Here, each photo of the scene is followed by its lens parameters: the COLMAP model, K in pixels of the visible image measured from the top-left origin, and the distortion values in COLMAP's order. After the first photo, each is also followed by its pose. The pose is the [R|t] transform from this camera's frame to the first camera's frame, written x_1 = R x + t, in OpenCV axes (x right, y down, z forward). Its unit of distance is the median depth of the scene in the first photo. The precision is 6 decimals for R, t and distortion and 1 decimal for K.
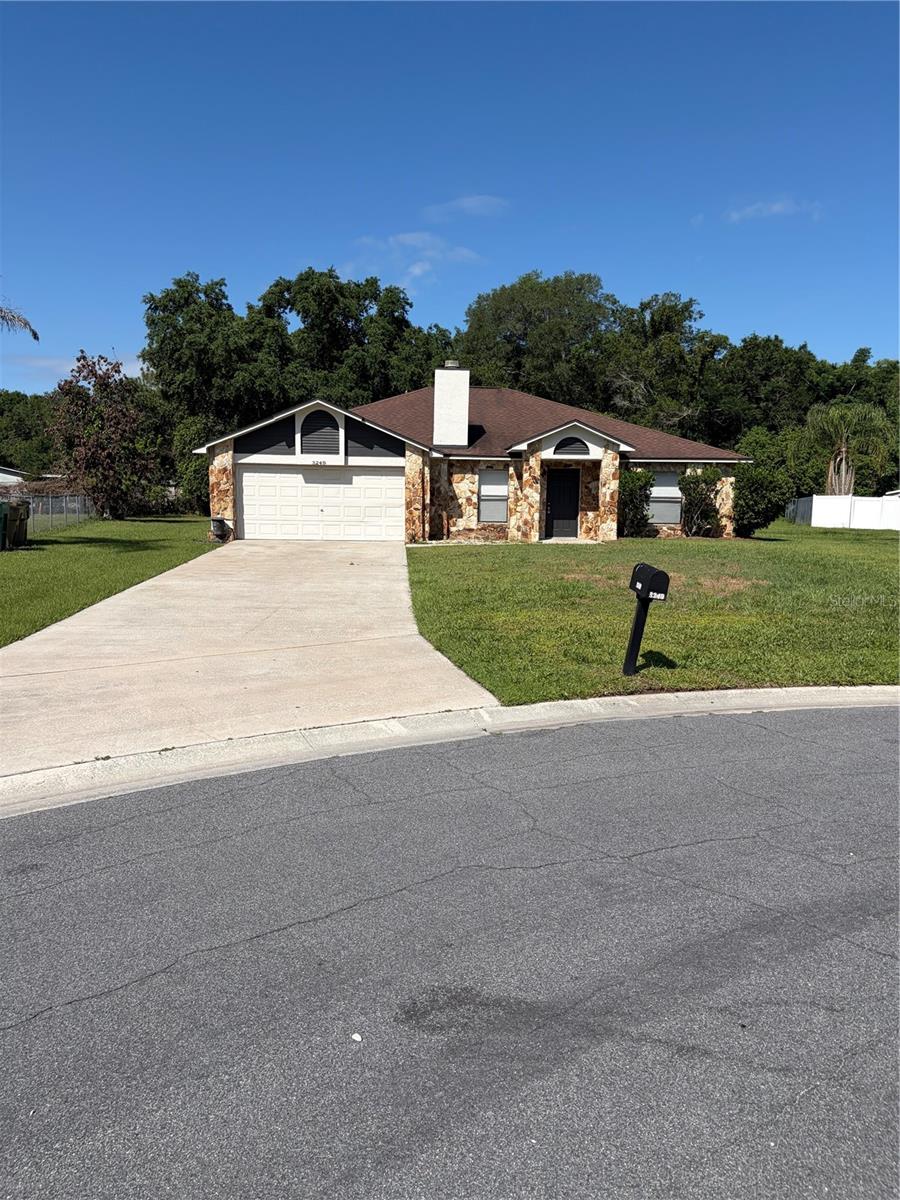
lens RADIAL K [[924.1, 0, 445.6], [0, 924.1, 606.0], [0, 0, 1]] dist [0.047022, -0.043551]
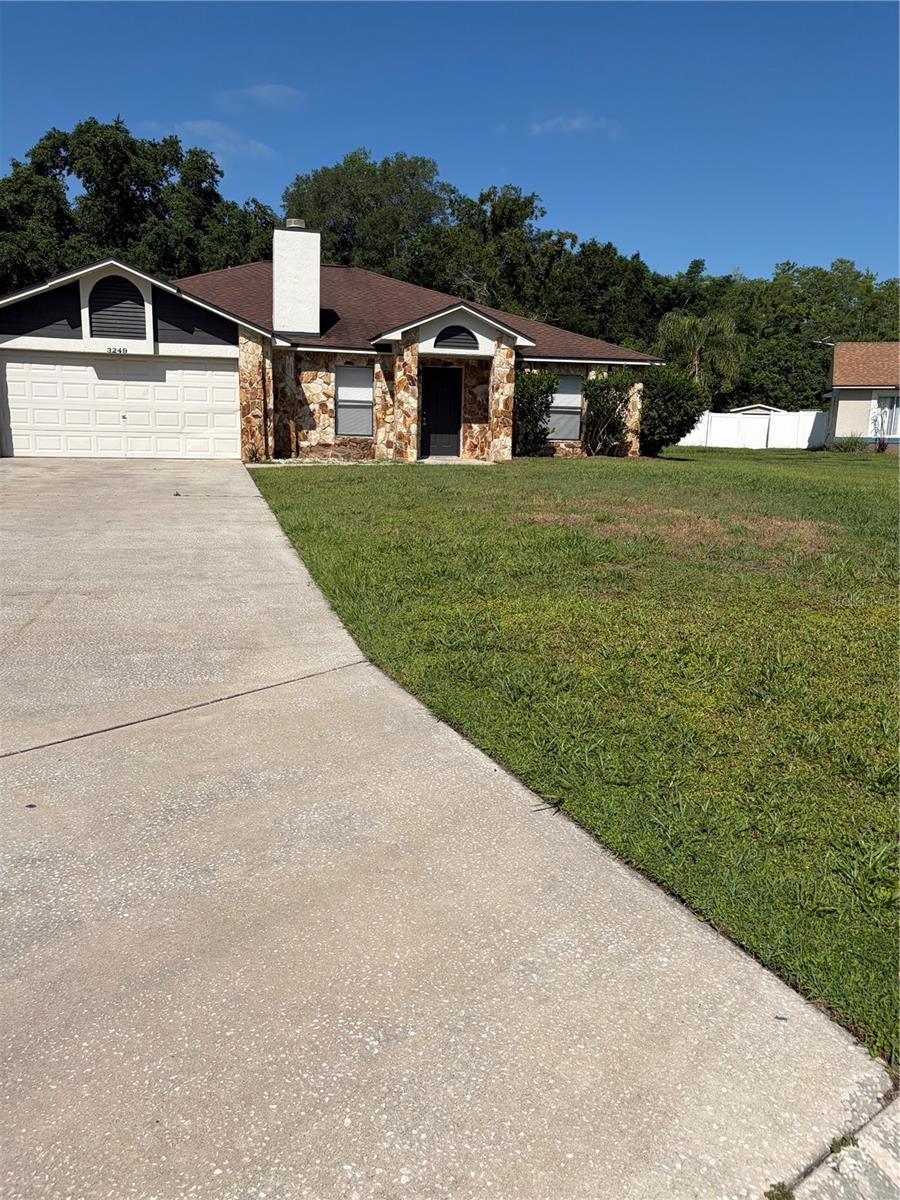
lens RADIAL K [[924.1, 0, 445.7], [0, 924.1, 603.3], [0, 0, 1]] dist [0.047022, -0.043551]
pose [[0.979852, -0.028371, 0.197702, -0.032379], [0.011606, 0.996275, 0.085446, -0.015438], [-0.199390, -0.081430, 0.976531, 0.208601]]
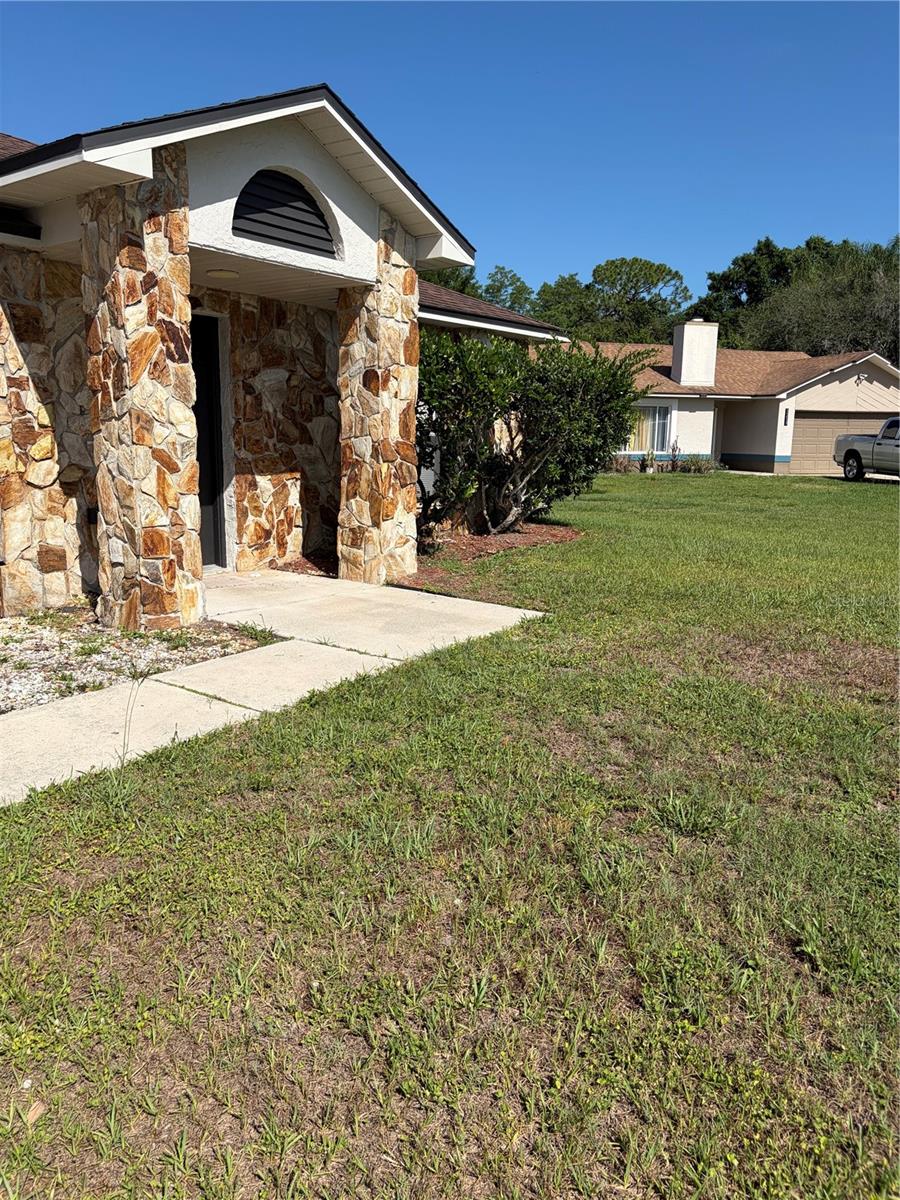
lens RADIAL K [[924.1, 0, 455.7], [0, 924.1, 602.5], [0, 0, 1]] dist [0.047022, -0.043551]
pose [[0.638577, -0.140025, 0.756711, -0.032519], [0.078169, 0.990023, 0.117233, -0.091901], [-0.765578, -0.015711, 0.643152, 0.769567]]
